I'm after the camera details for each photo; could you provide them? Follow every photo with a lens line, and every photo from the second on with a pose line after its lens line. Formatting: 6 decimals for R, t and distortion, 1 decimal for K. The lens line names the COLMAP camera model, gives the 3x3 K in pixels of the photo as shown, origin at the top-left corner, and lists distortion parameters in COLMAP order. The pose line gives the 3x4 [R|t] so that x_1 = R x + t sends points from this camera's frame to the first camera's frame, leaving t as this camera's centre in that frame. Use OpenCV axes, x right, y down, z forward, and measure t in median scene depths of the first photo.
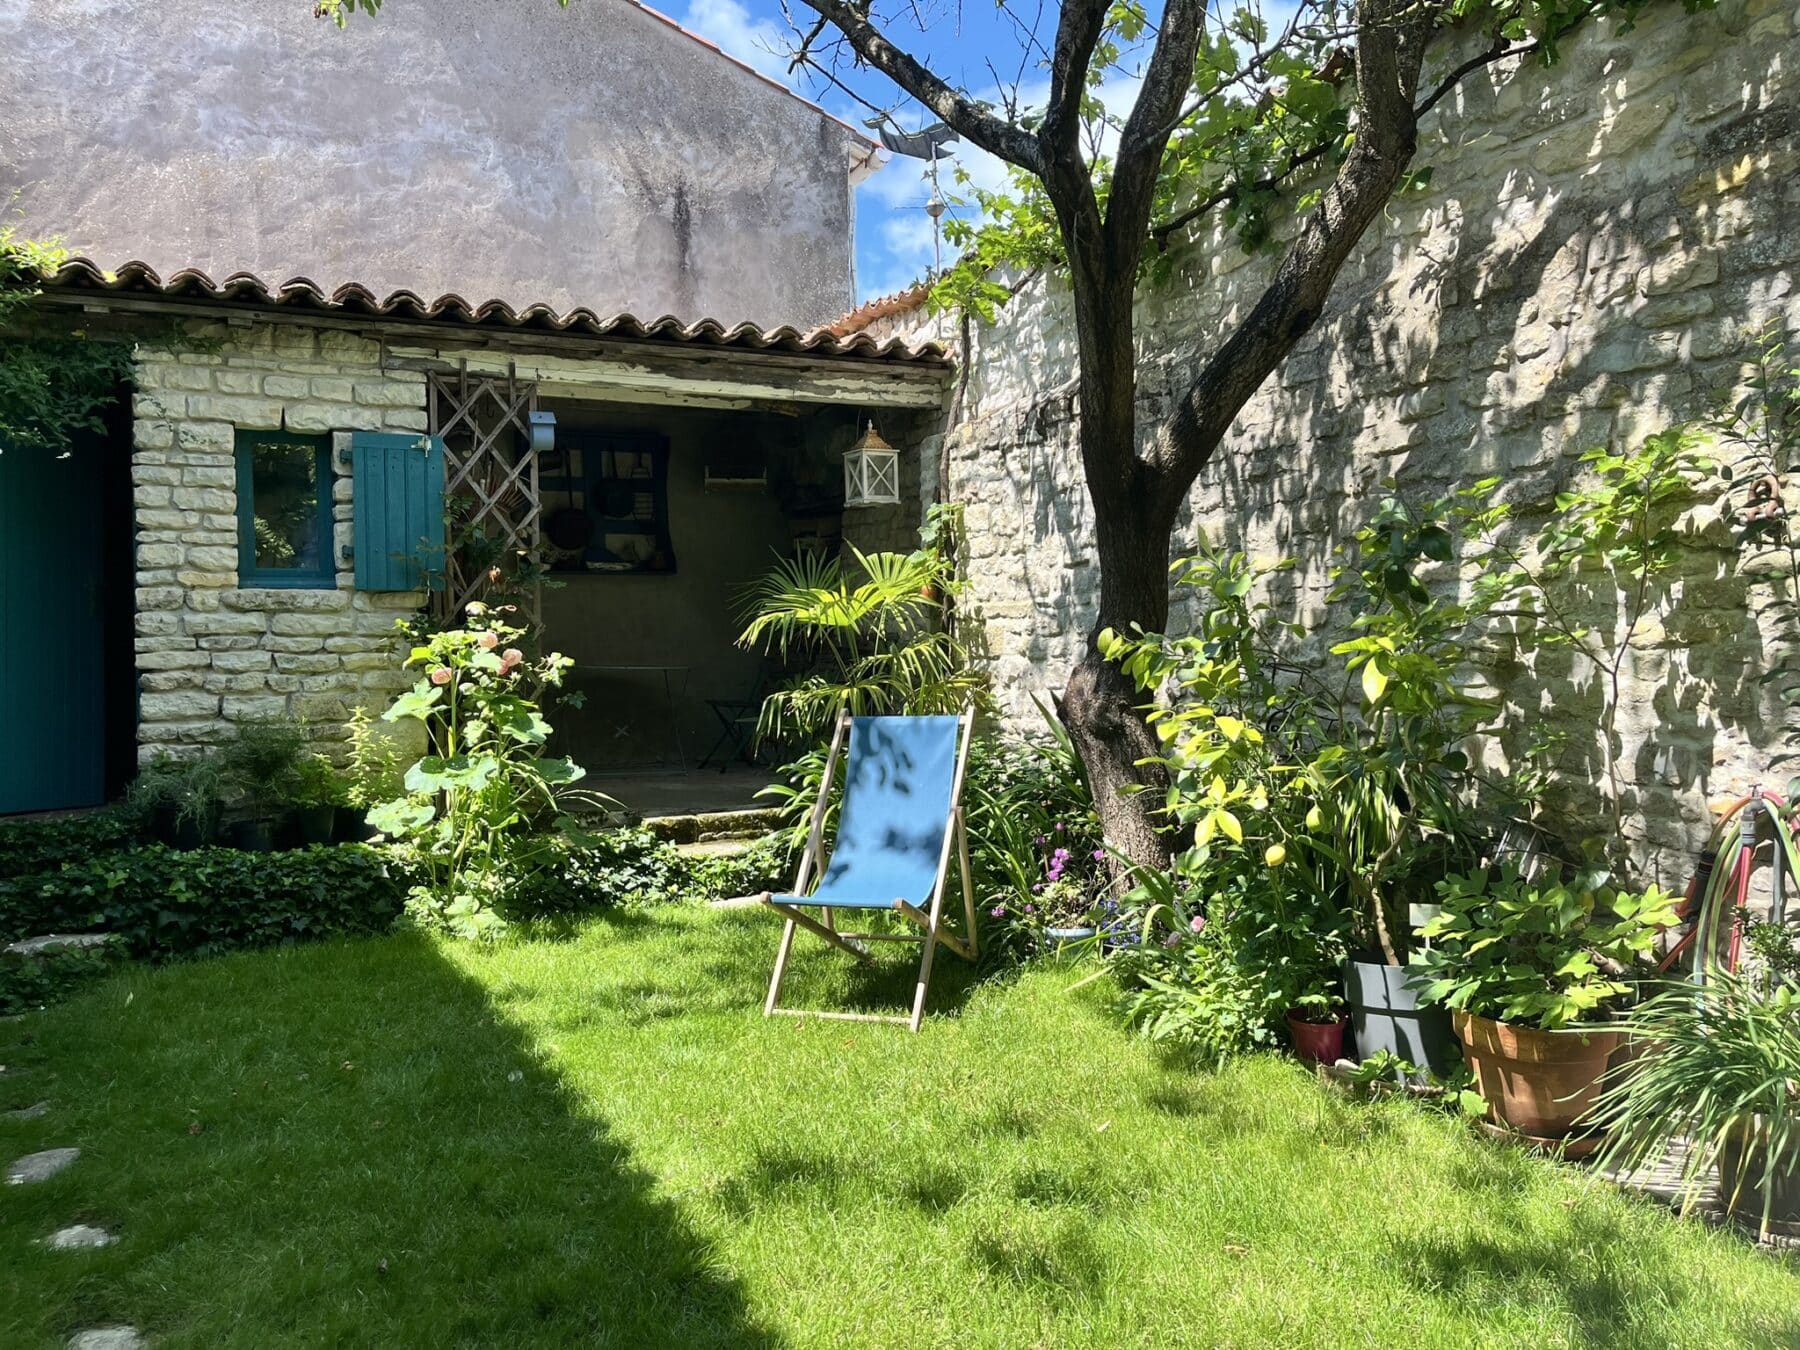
lens RADIAL K [[1352.5, 0, 918.2], [0, 1352.5, 686.5], [0, 0, 1]] dist [0.058842, -0.061570]
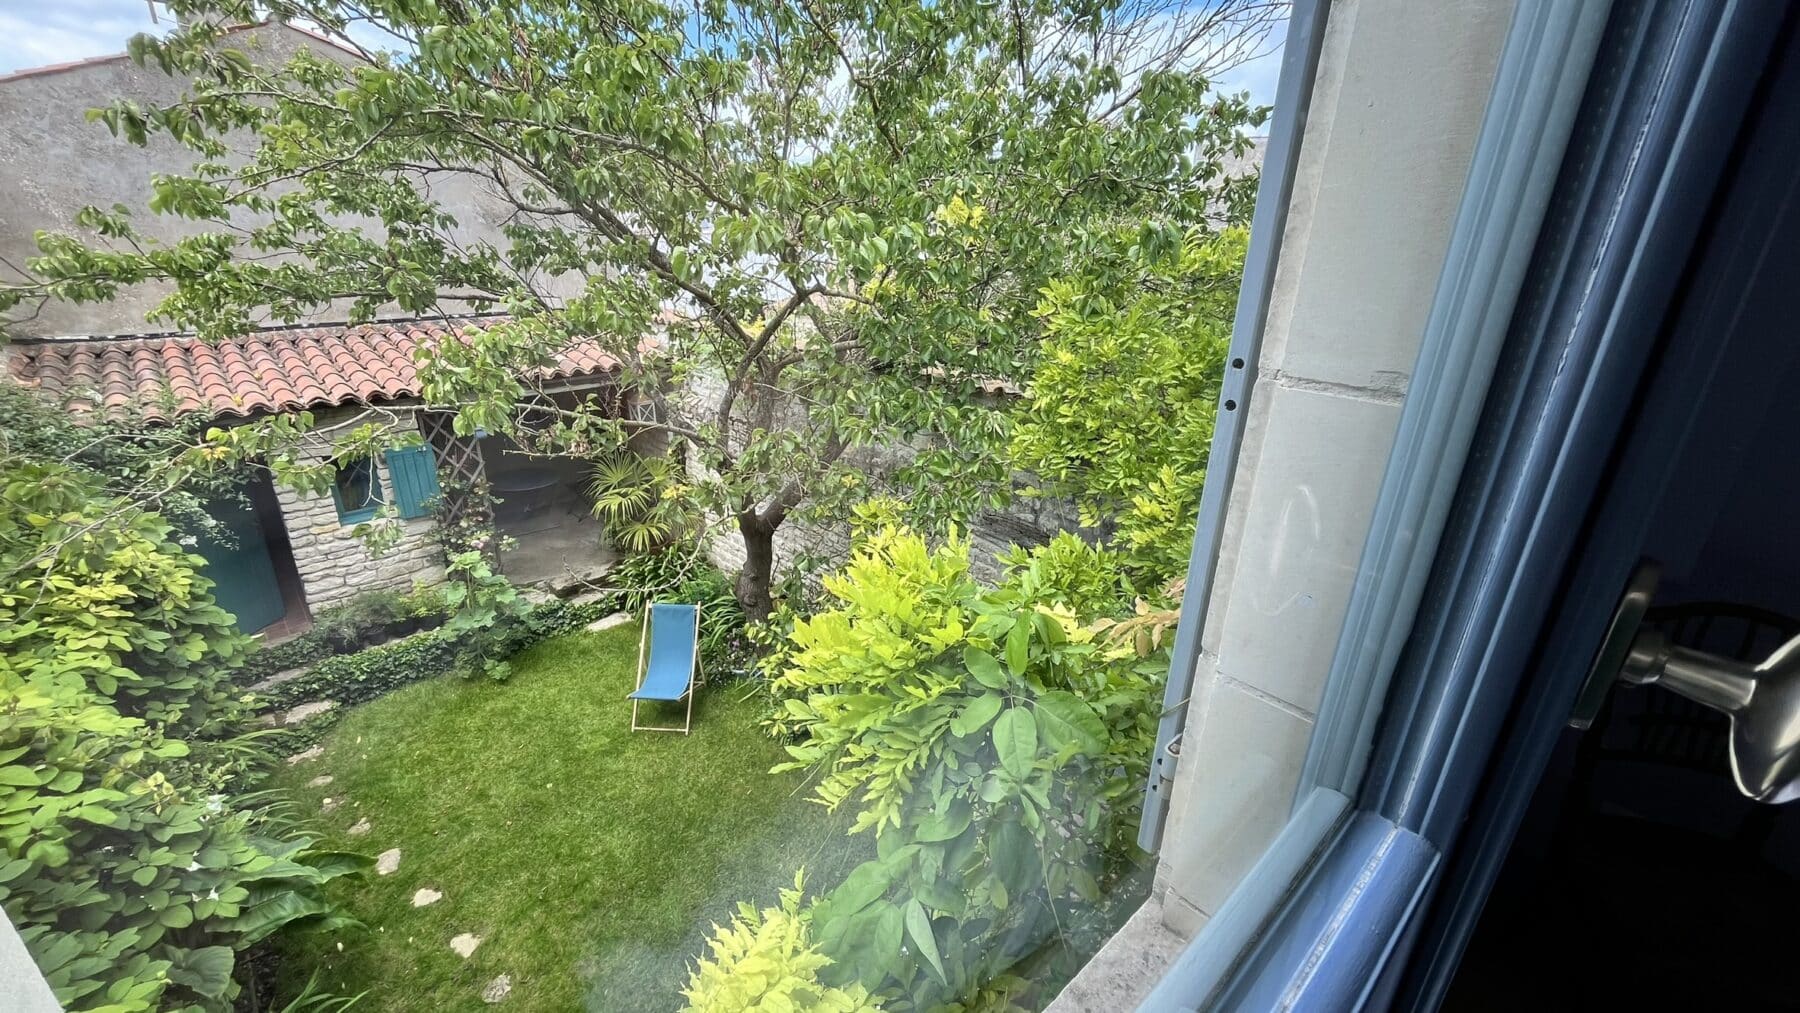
lens RADIAL K [[724.6, 0, 890.5], [0, 724.6, 510.6], [0, 0, 1]] dist [-0.002432, 0.000177]
pose [[0.956630, -0.076726, 0.281019, 0.009543], [-0.022937, 0.941856, 0.335232, -0.508964], [-0.290400, -0.327139, 0.899249, -0.264202]]
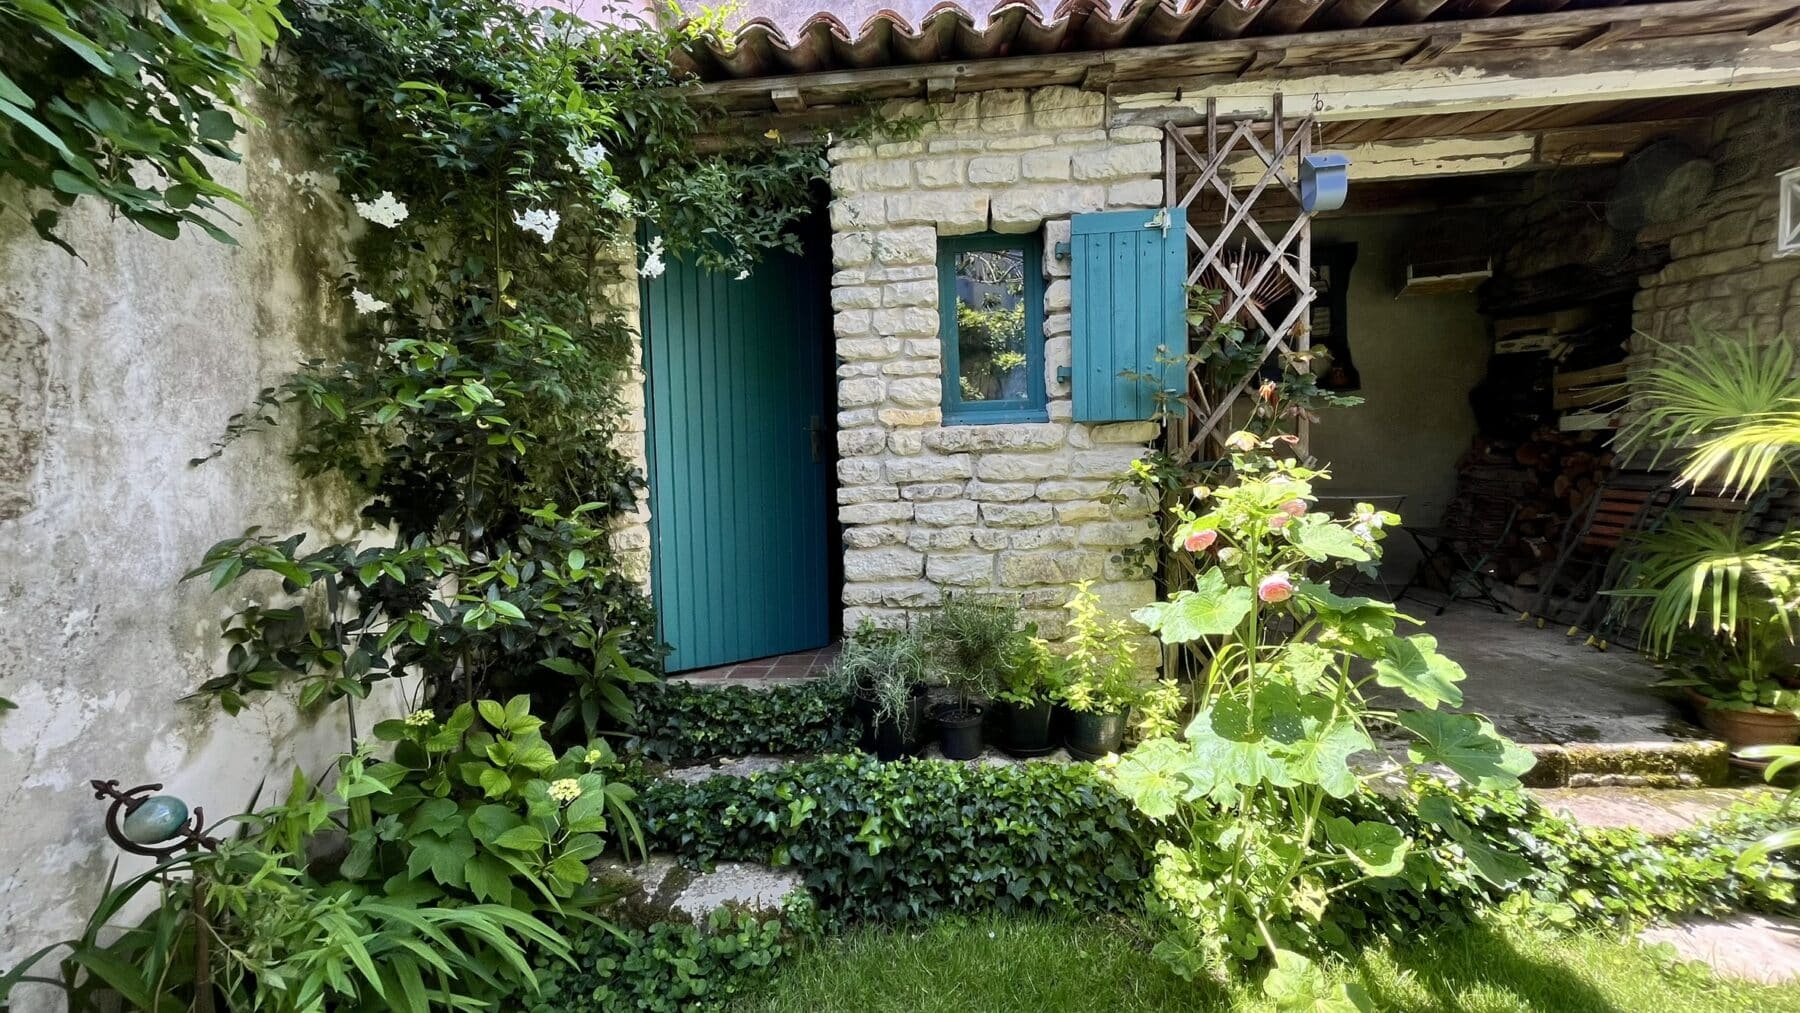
lens RADIAL K [[724.6, 0, 901.8], [0, 724.6, 512.7], [0, 0, 1]] dist [-0.002432, 0.000177]
pose [[0.860405, 0.019401, -0.509241, -0.297931], [0.010876, 0.998348, 0.056411, -0.045280], [0.509495, -0.054075, 0.858773, 0.617073]]
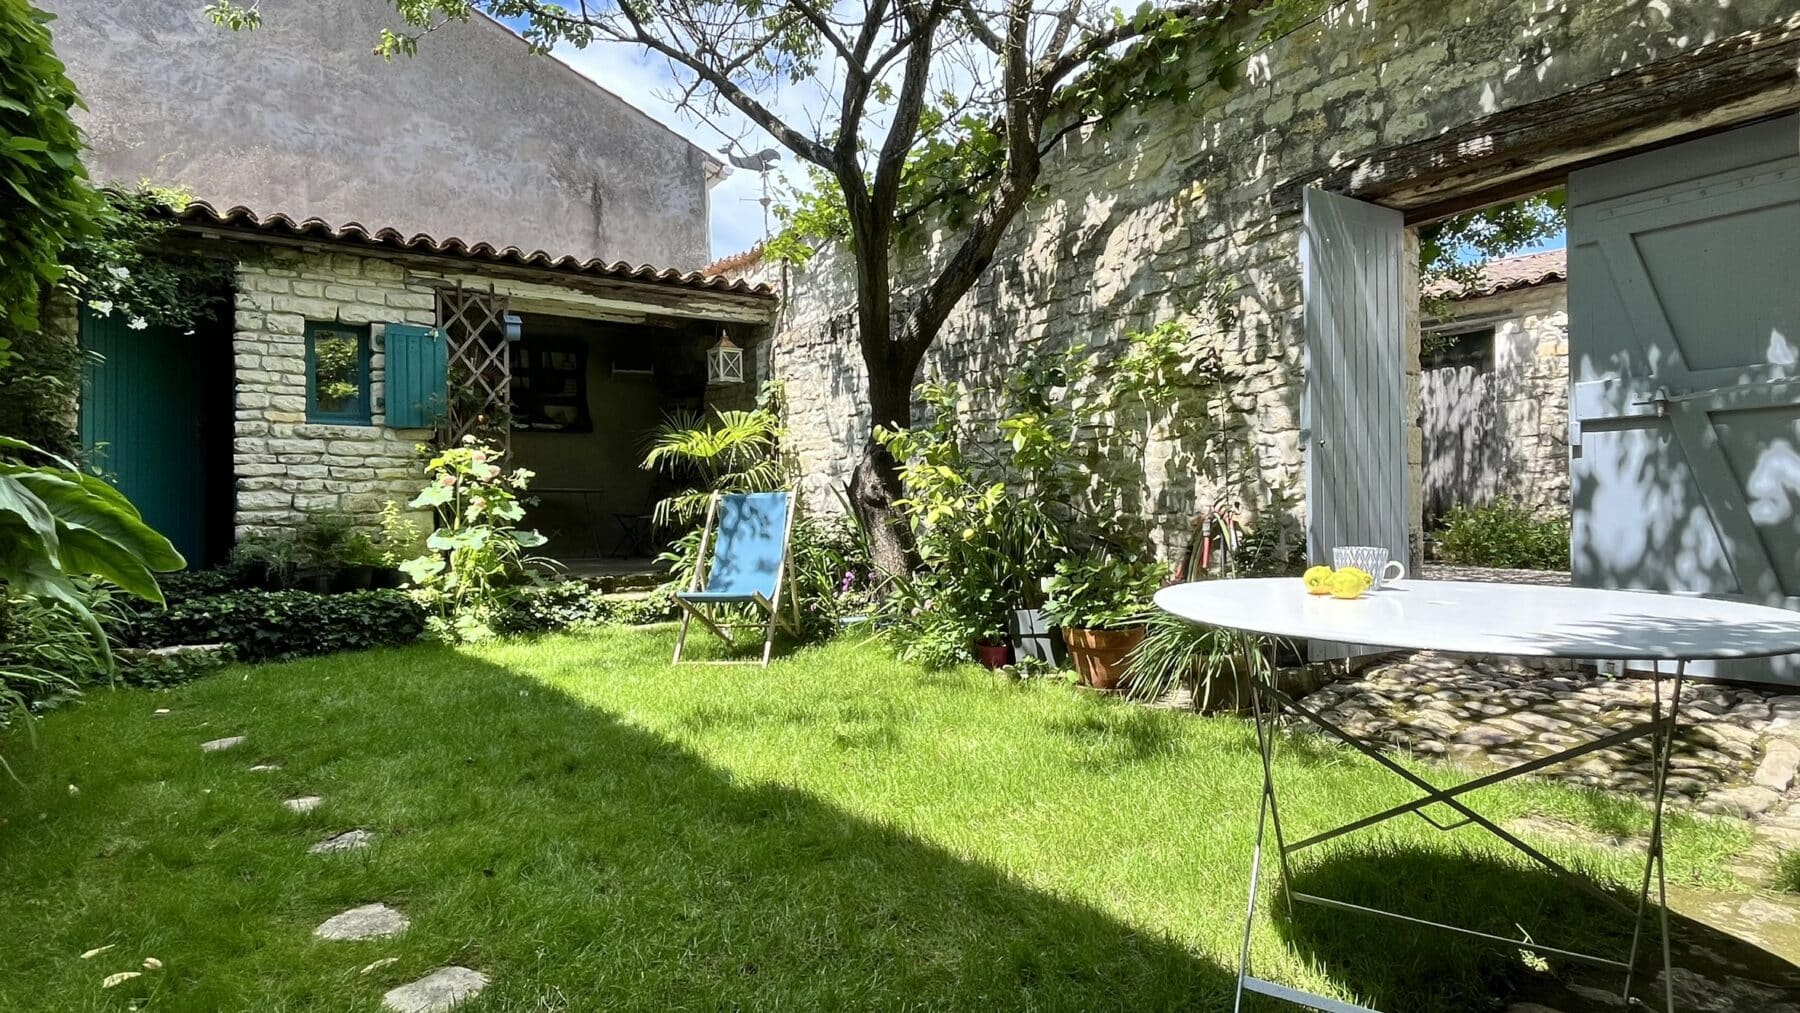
lens RADIAL K [[921.1, 0, 891.8], [0, 921.1, 517.5], [0, 0, 1]] dist [-0.002921, -0.001364]
pose [[0.986905, -0.005586, 0.161204, -0.021145], [0.010236, 0.999555, -0.028034, 0.069009], [-0.160975, 0.029317, 0.986523, -0.110997]]
